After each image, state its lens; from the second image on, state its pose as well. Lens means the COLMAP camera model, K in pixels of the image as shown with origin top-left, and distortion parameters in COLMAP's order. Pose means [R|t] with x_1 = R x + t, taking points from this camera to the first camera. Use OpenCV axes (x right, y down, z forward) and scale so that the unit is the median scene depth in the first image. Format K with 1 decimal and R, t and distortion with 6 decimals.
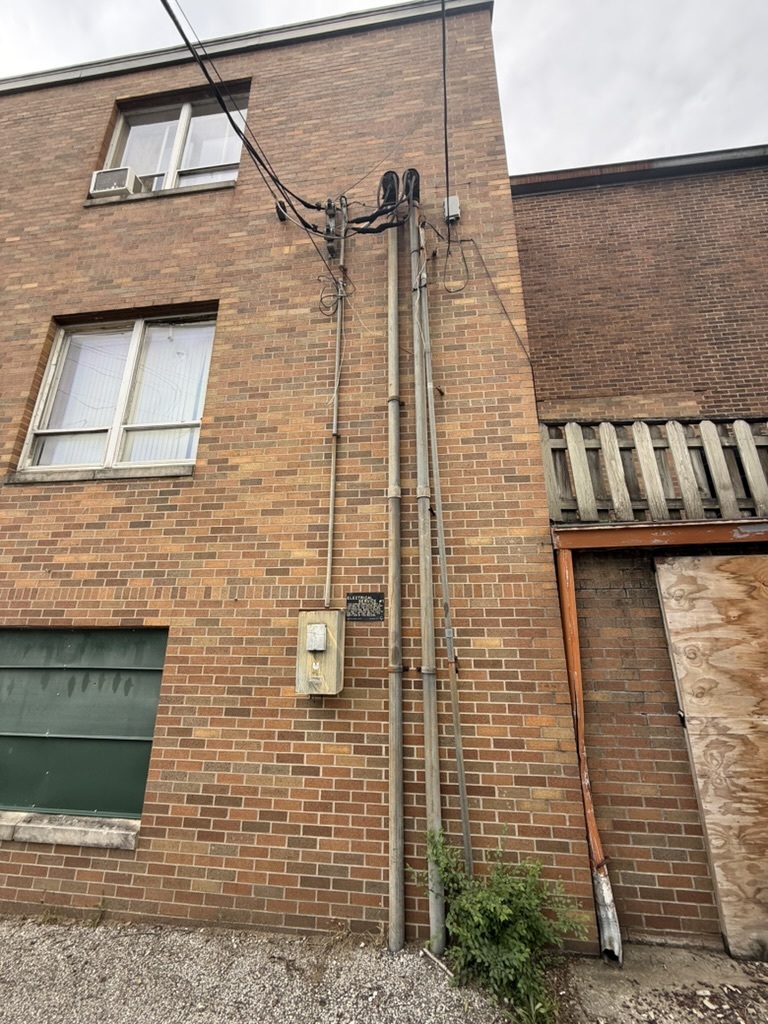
lens RADIAL K [[406.5, 0, 383.2], [0, 406.5, 512.0], [0, 0, 1]] dist [-0.000084, -0.000219]
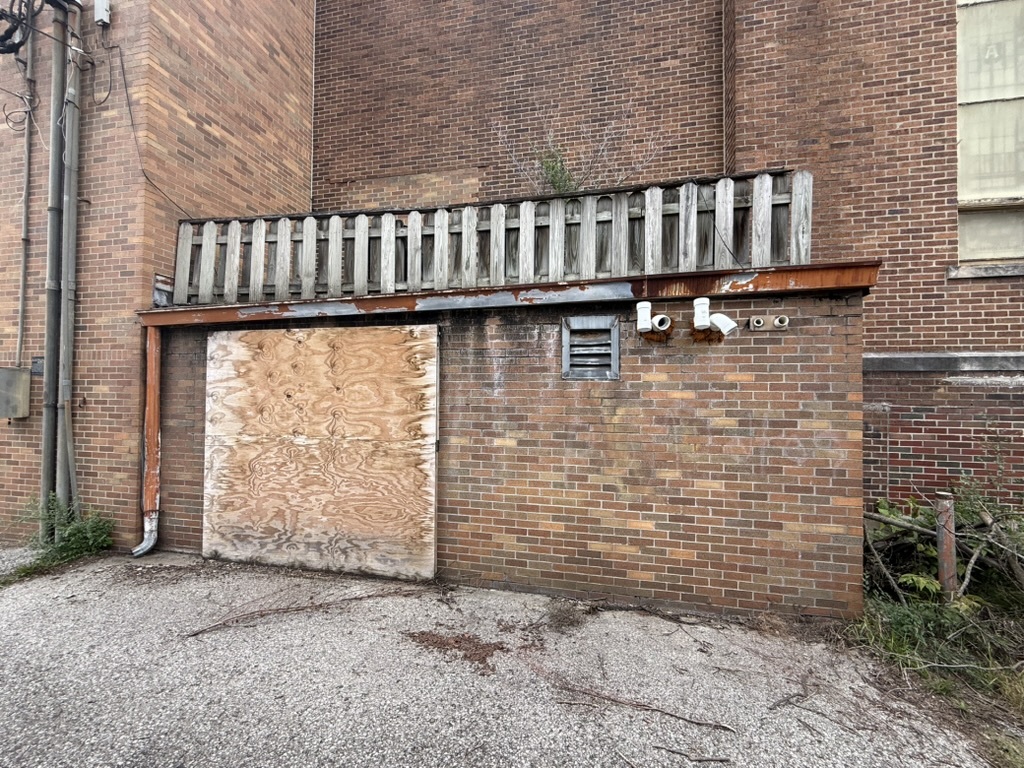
lens RADIAL K [[406.5, 0, 512.8], [0, 406.5, 385.3], [0, 0, 1]] dist [-0.000084, -0.000219]
pose [[0.996214, 0.004452, -0.086818, 1.818628], [0.019135, 0.962963, 0.268955, -0.066001], [0.084800, -0.269598, 0.959232, -0.300984]]
